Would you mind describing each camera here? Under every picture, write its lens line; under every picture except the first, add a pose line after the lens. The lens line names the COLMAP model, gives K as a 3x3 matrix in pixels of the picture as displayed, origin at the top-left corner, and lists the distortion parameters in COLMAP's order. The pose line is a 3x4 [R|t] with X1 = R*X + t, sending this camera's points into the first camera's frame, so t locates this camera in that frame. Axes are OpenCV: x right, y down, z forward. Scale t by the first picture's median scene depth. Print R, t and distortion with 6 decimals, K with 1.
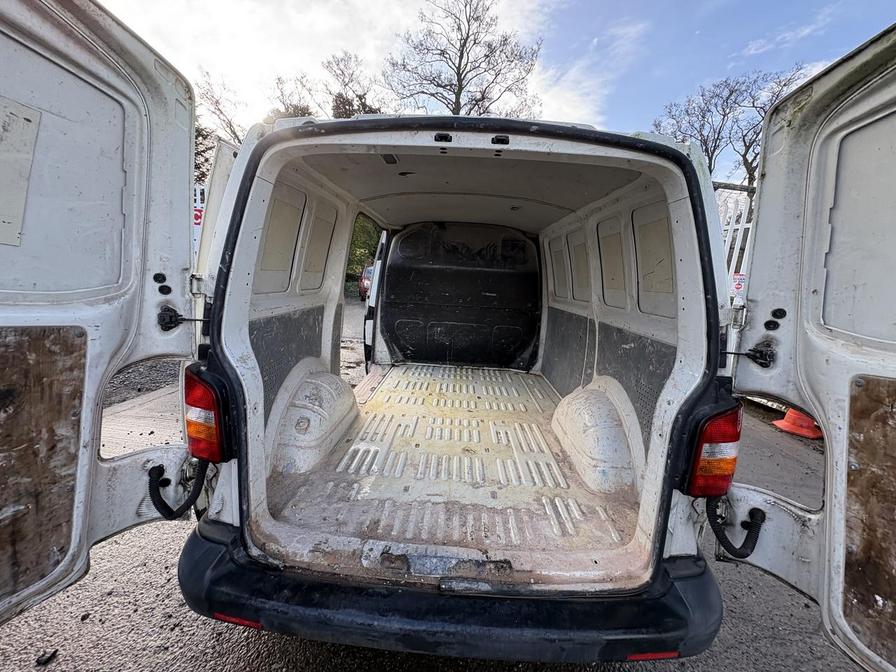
lens RADIAL K [[361.2, 0, 448.0], [0, 361.2, 336.0], [0, 0, 1]] dist [-0.002786, -0.000103]
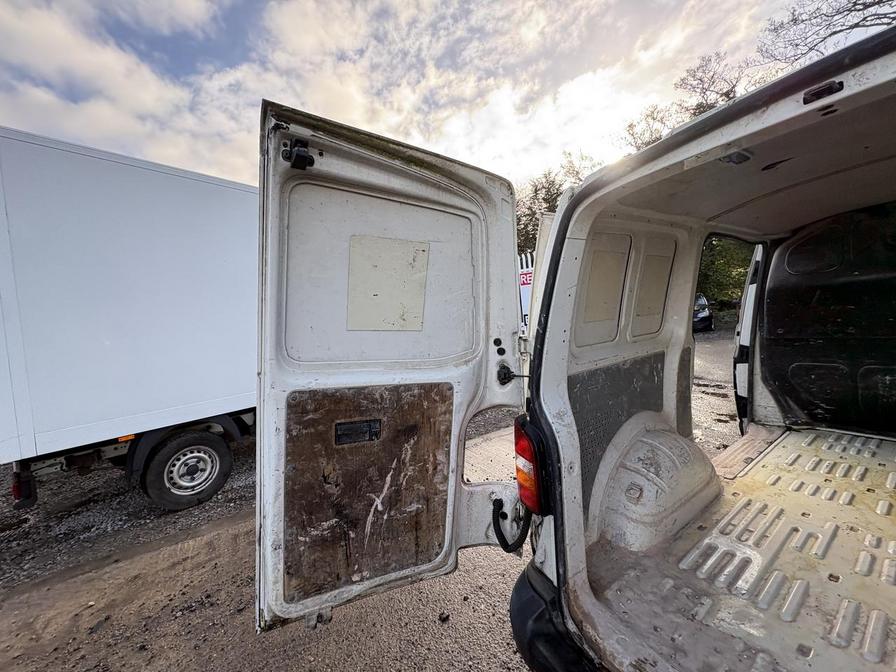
lens RADIAL K [[354.2, 0, 444.4], [0, 354.2, 335.3], [0, 0, 1]] dist [-0.000428, -0.000274]
pose [[0.582812, -0.067803, -0.809774, 0.070017], [-0.015155, 0.995433, -0.094256, -0.063254], [0.812466, 0.067205, 0.579122, 0.142042]]
